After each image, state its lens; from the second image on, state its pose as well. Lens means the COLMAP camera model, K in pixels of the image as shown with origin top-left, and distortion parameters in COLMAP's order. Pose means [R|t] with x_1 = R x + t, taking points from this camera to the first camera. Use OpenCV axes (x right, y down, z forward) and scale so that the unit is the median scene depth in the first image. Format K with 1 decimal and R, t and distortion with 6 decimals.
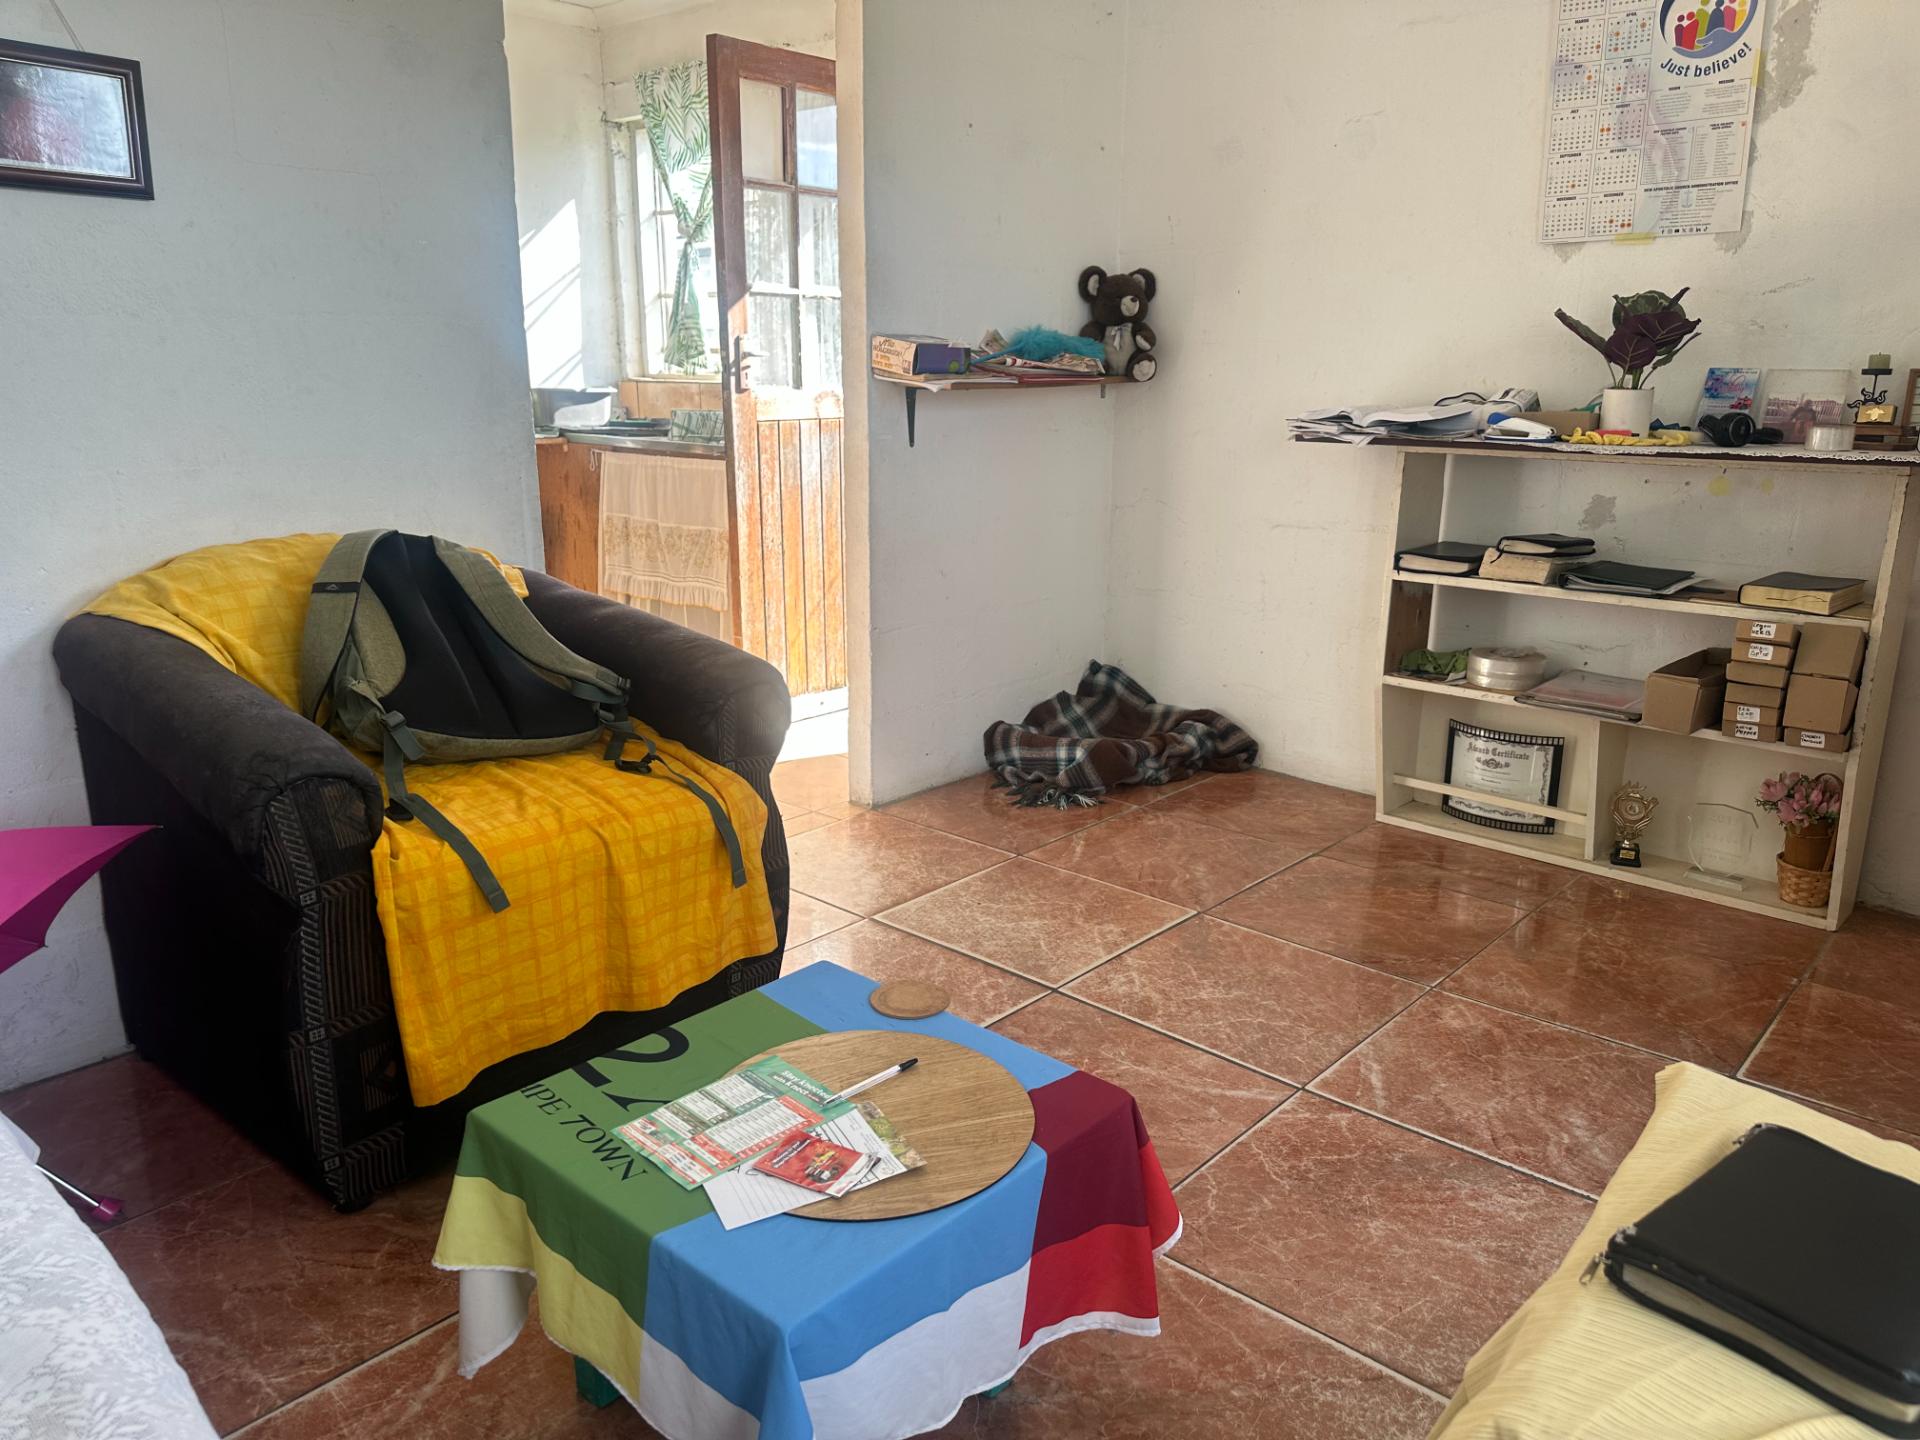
lens RADIAL K [[1331.1, 0, 962.5], [0, 1331.1, 720.4], [0, 0, 1]] dist [0.013714, -0.018343]
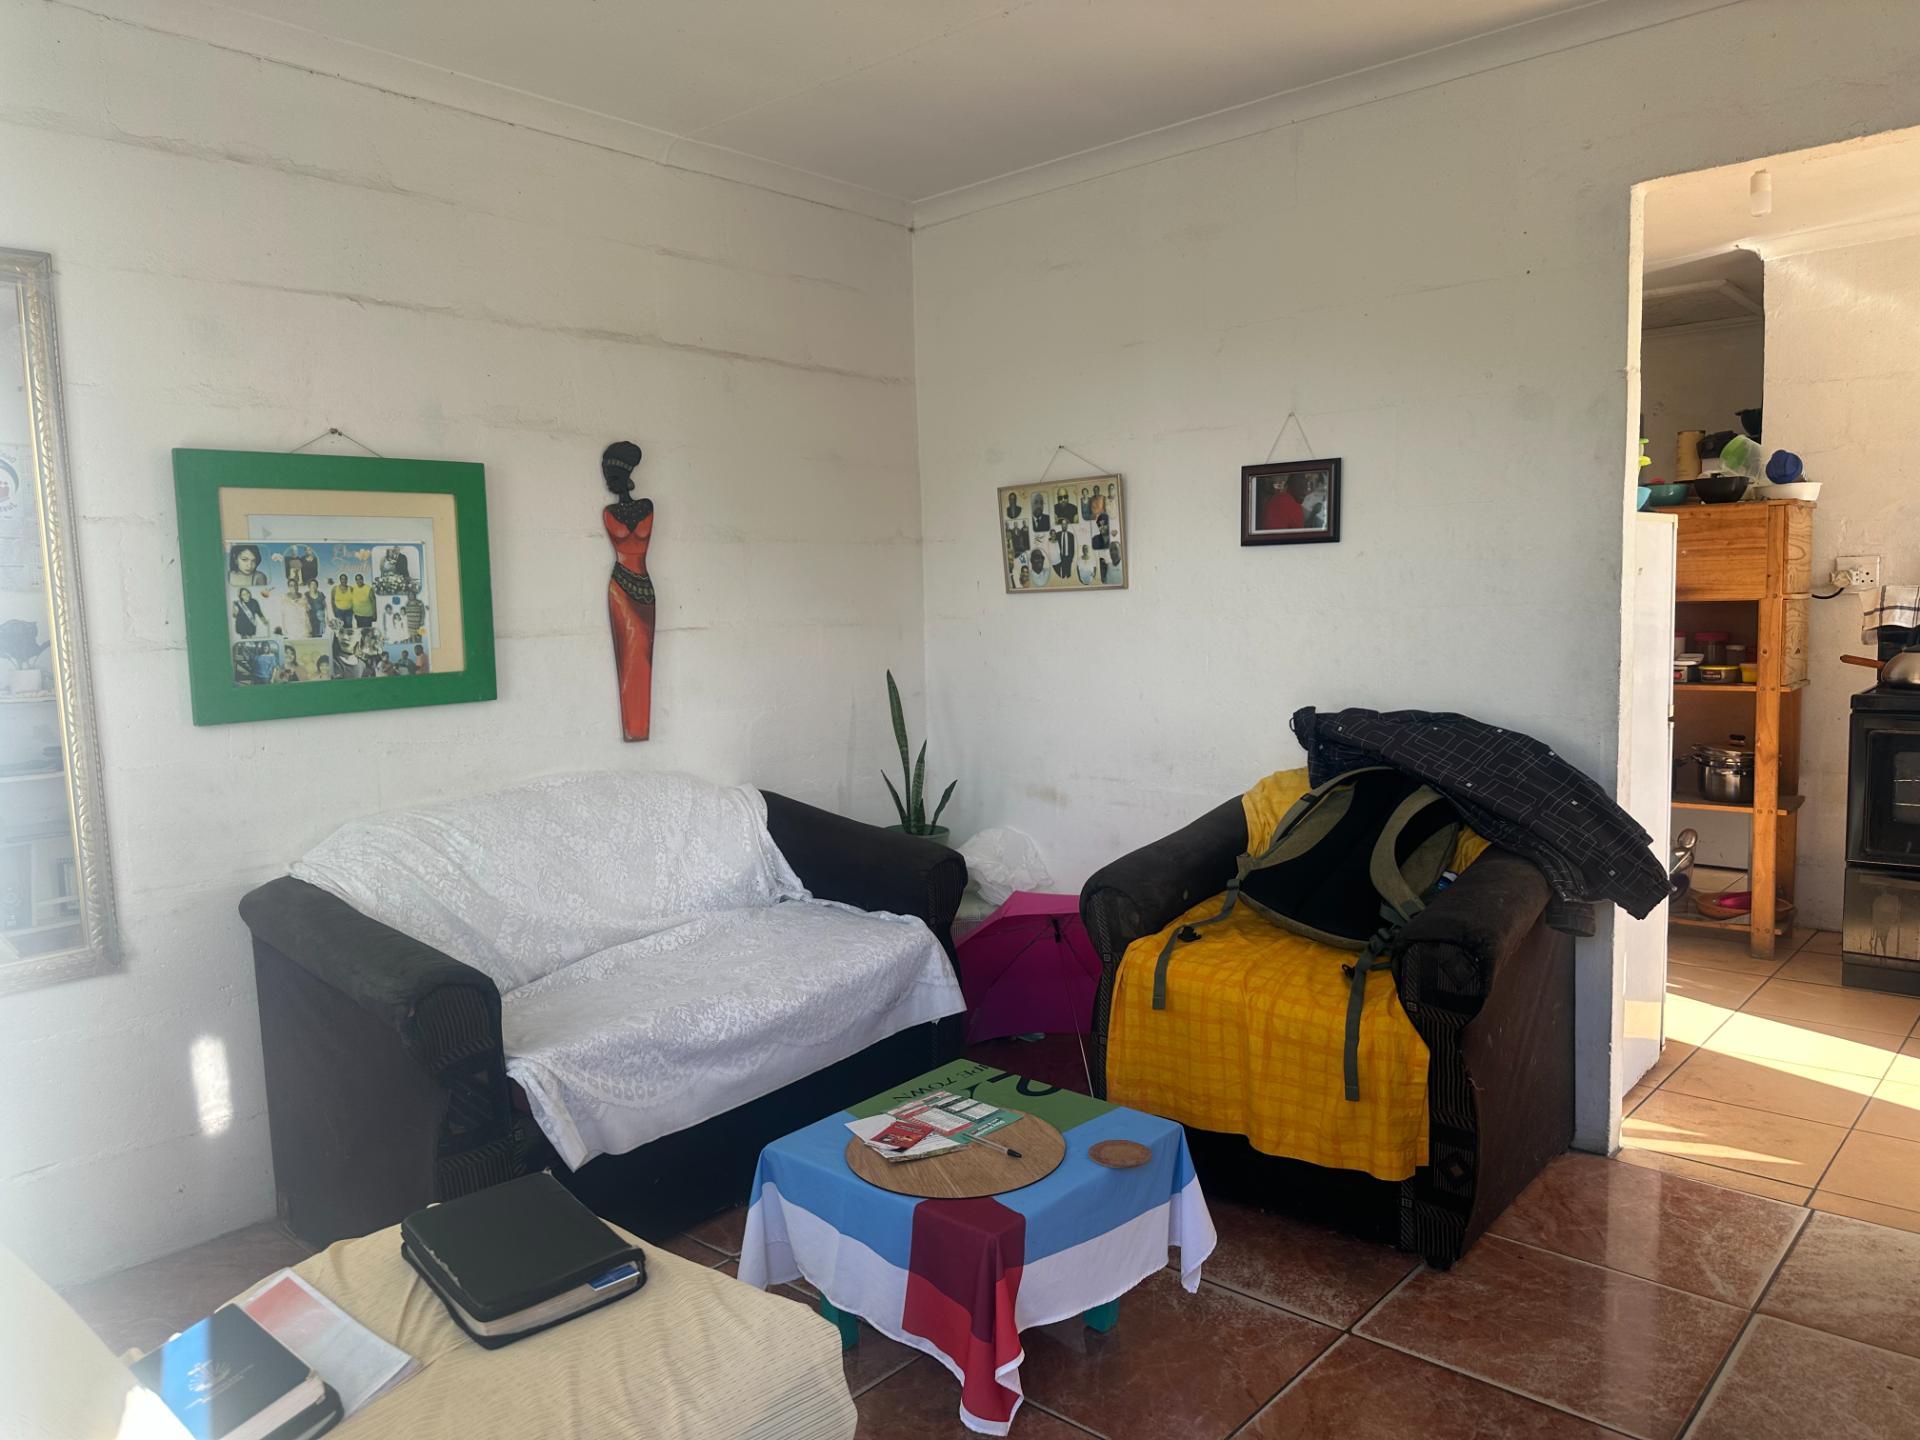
lens RADIAL K [[1331.1, 0, 963.9], [0, 1331.1, 719.4], [0, 0, 1]] dist [0.013714, -0.018343]
pose [[0.000220, 0.094750, -0.995501, 1.410076], [-0.228993, 0.969053, 0.092182, -0.332547], [0.973428, 0.227942, 0.021910, 0.837850]]
